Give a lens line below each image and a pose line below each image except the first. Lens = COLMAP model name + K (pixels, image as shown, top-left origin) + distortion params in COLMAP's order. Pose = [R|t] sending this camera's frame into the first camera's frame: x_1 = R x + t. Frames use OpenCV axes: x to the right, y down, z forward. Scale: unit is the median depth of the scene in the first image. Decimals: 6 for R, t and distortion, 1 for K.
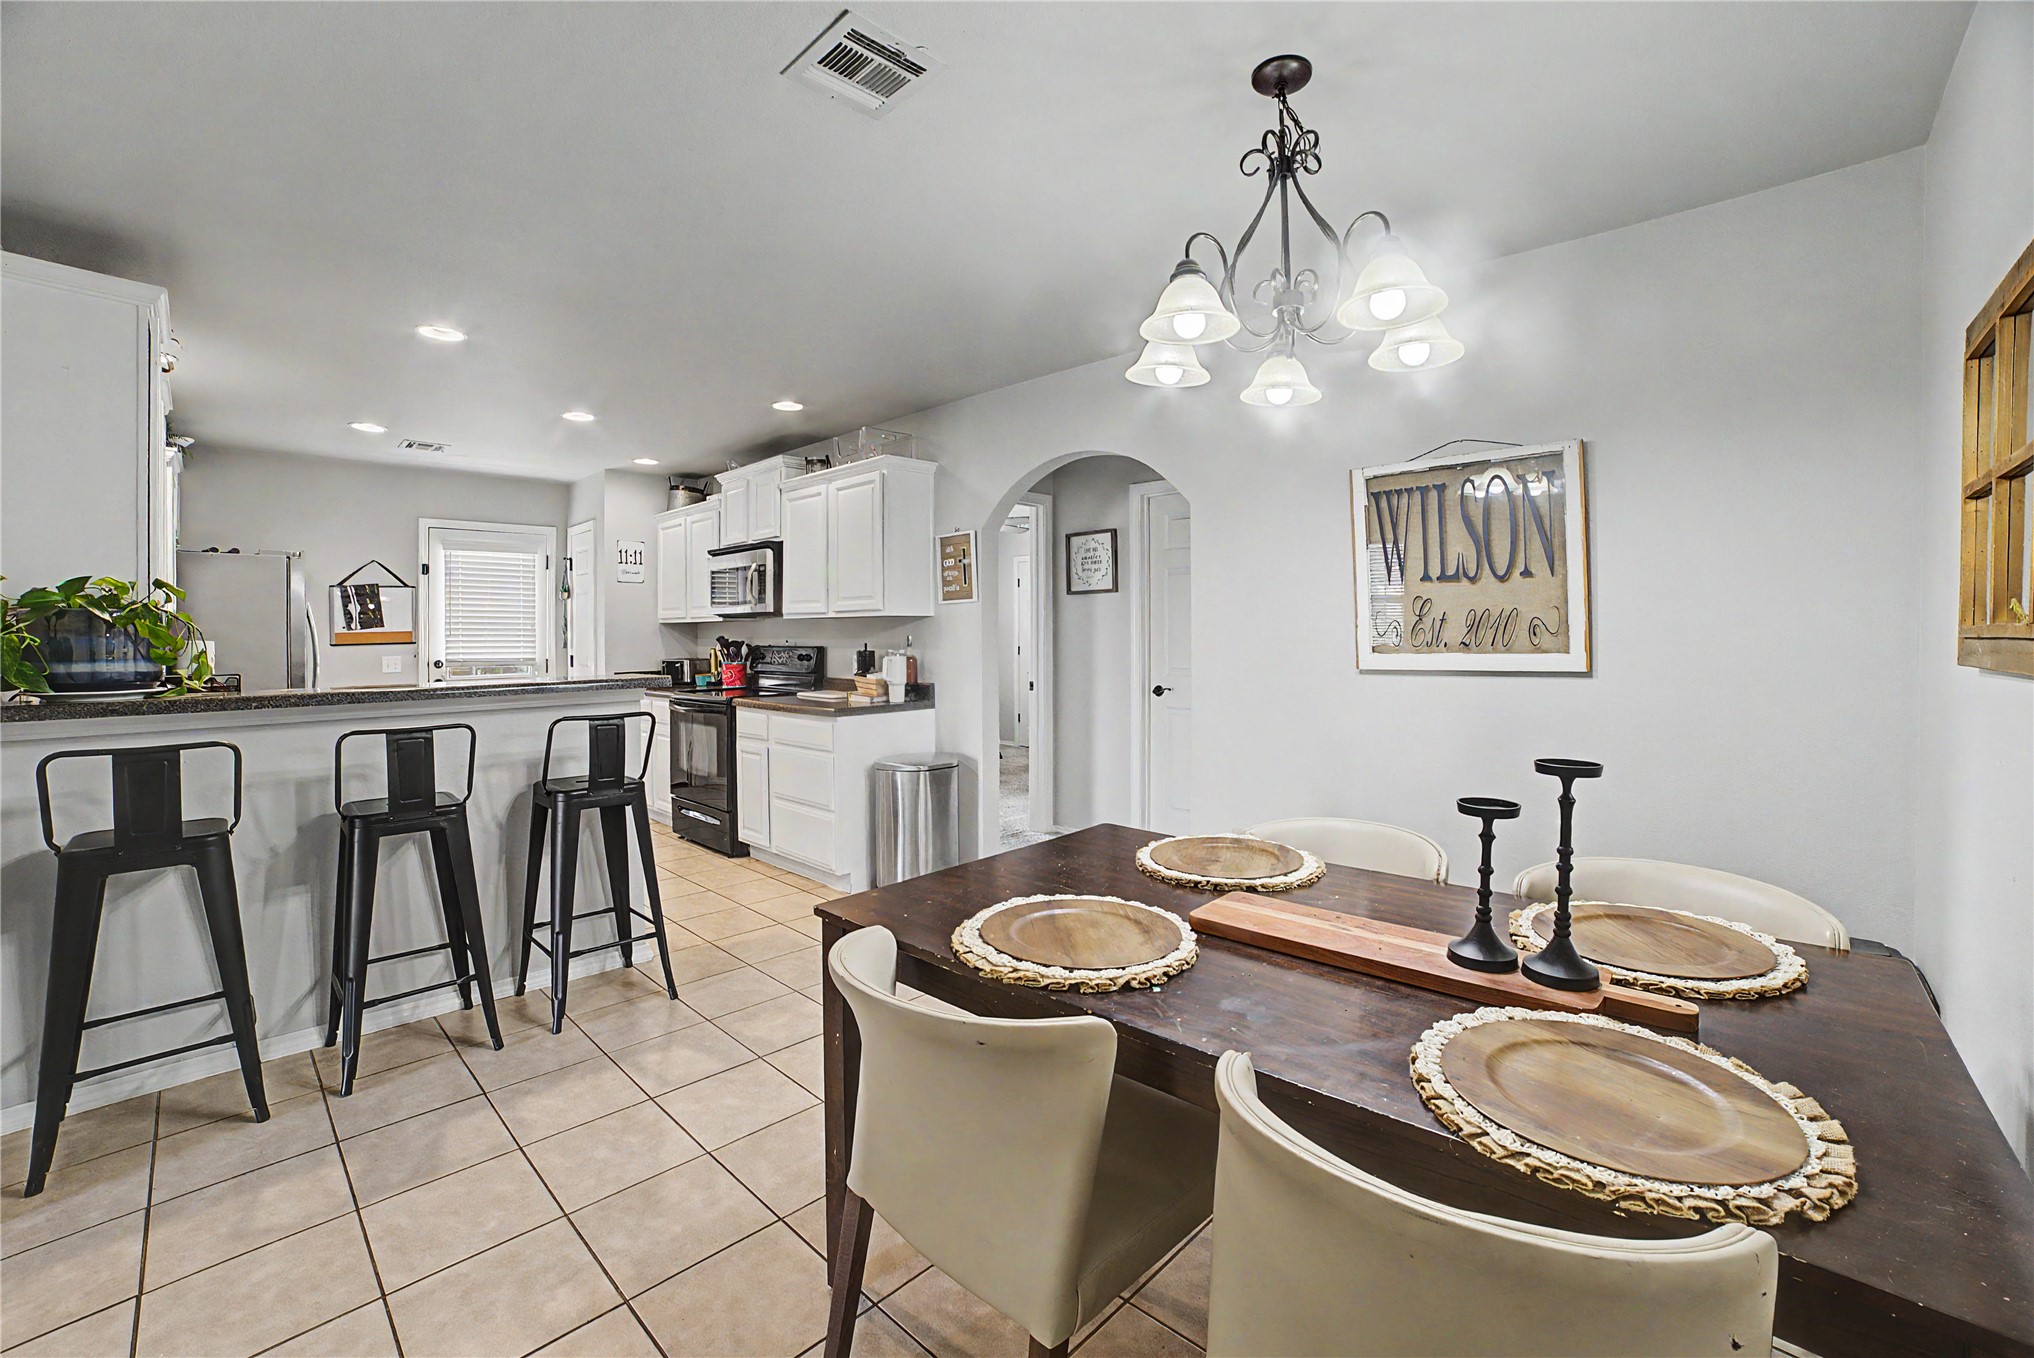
lens RADIAL K [[816.7, 0, 1010.5], [0, 816.7, 675.9], [0, 0, 1]] dist [-0.074736, 0.015418]
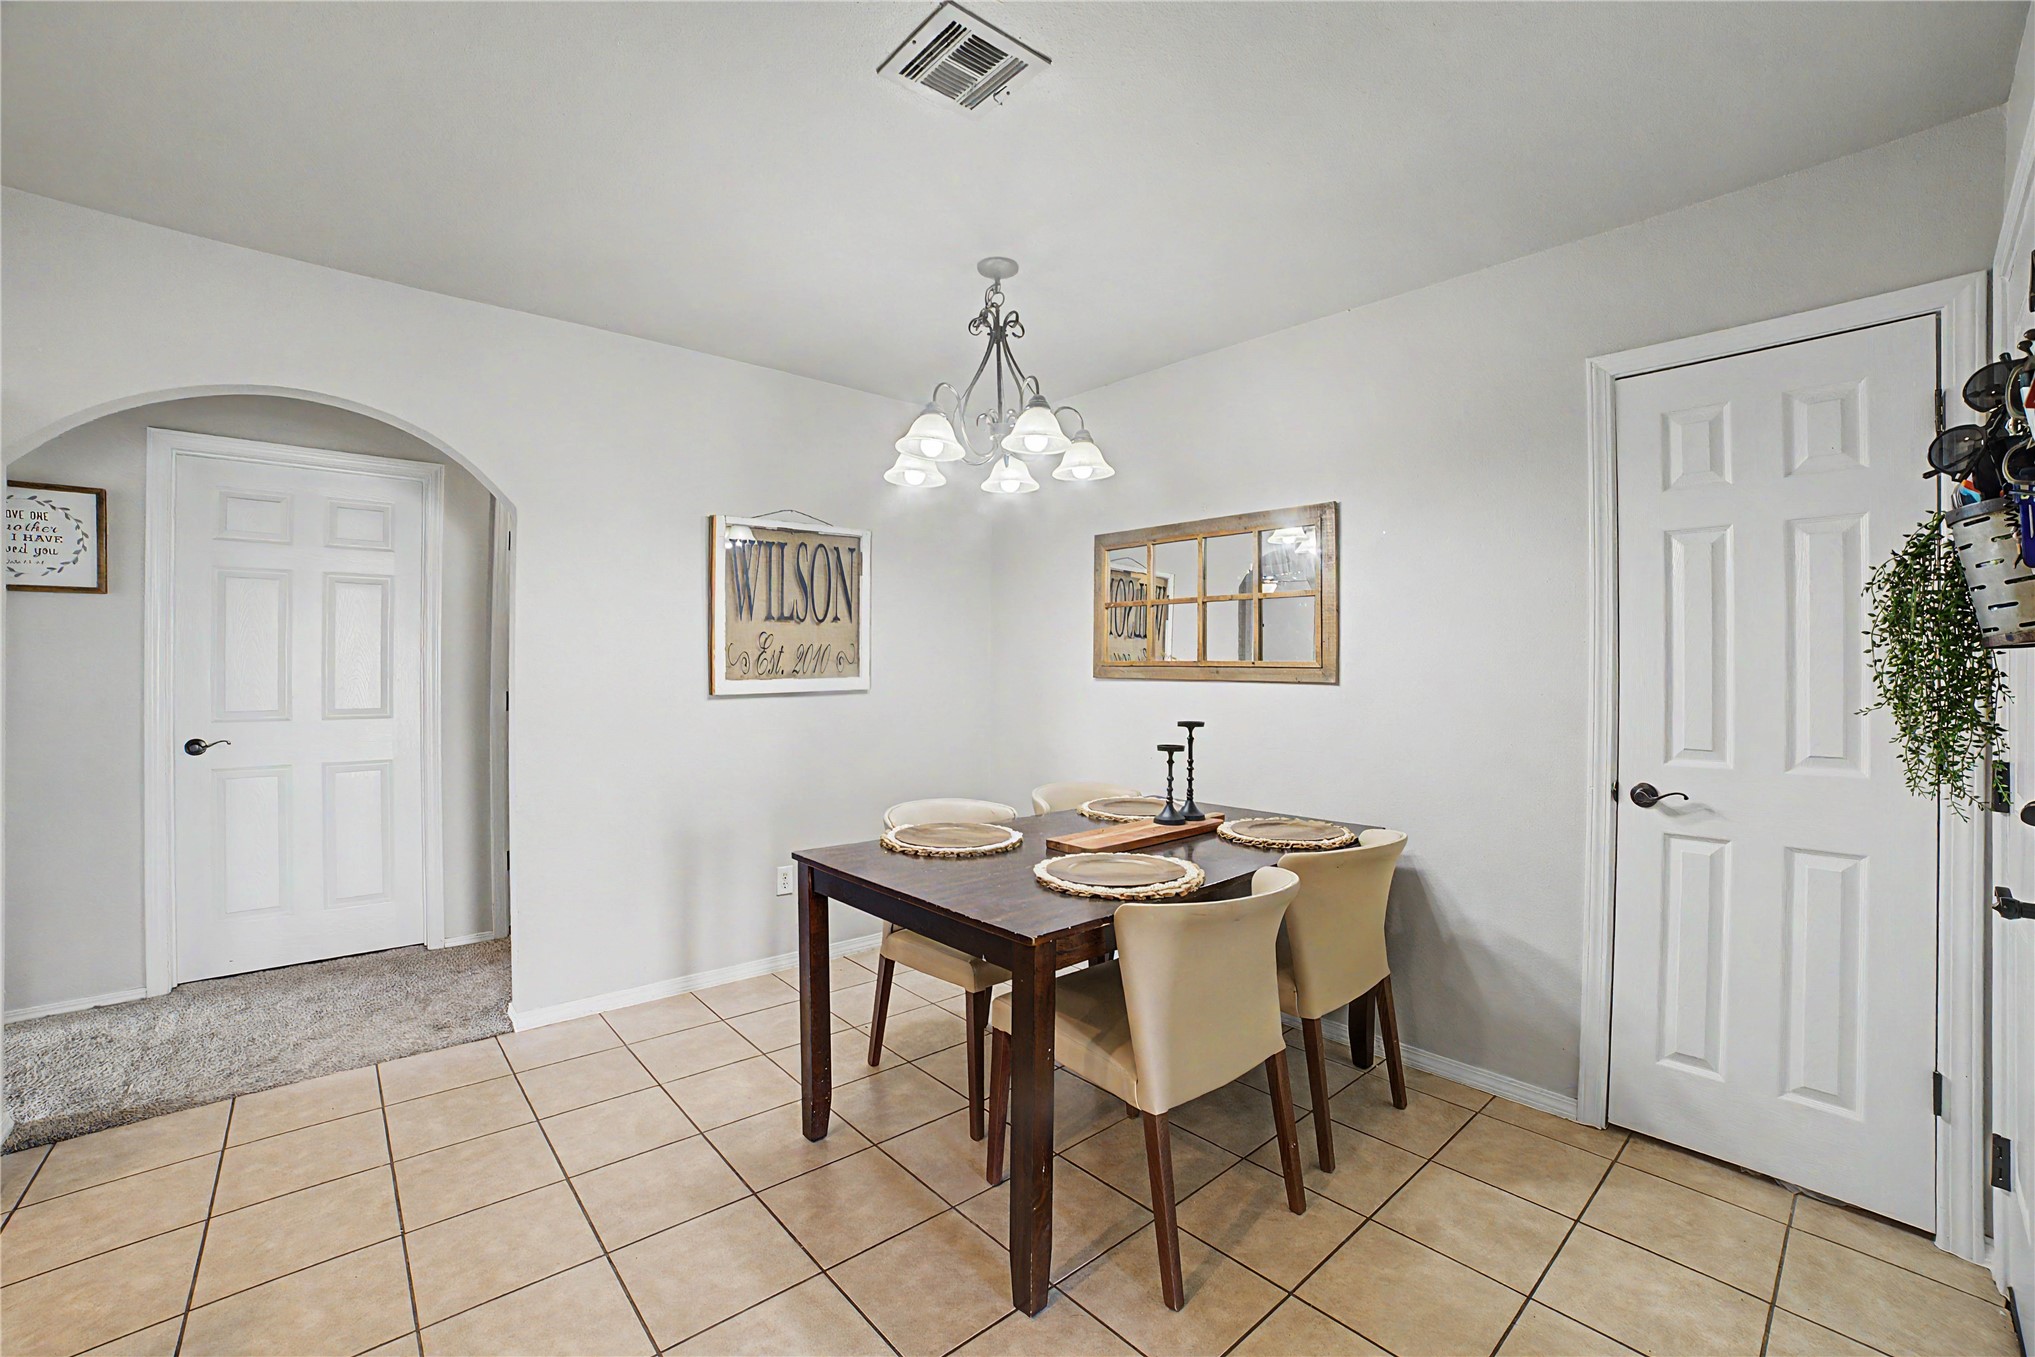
lens RADIAL K [[843.0, 0, 1014.6], [0, 843.0, 659.4], [0, 0, 1]] dist [-0.085608, 0.000076]
pose [[0.075167, 0.009051, 0.997130, -0.736223], [0.047575, 0.998788, -0.012653, -0.025705], [-0.996035, 0.048389, 0.074645, 0.558946]]
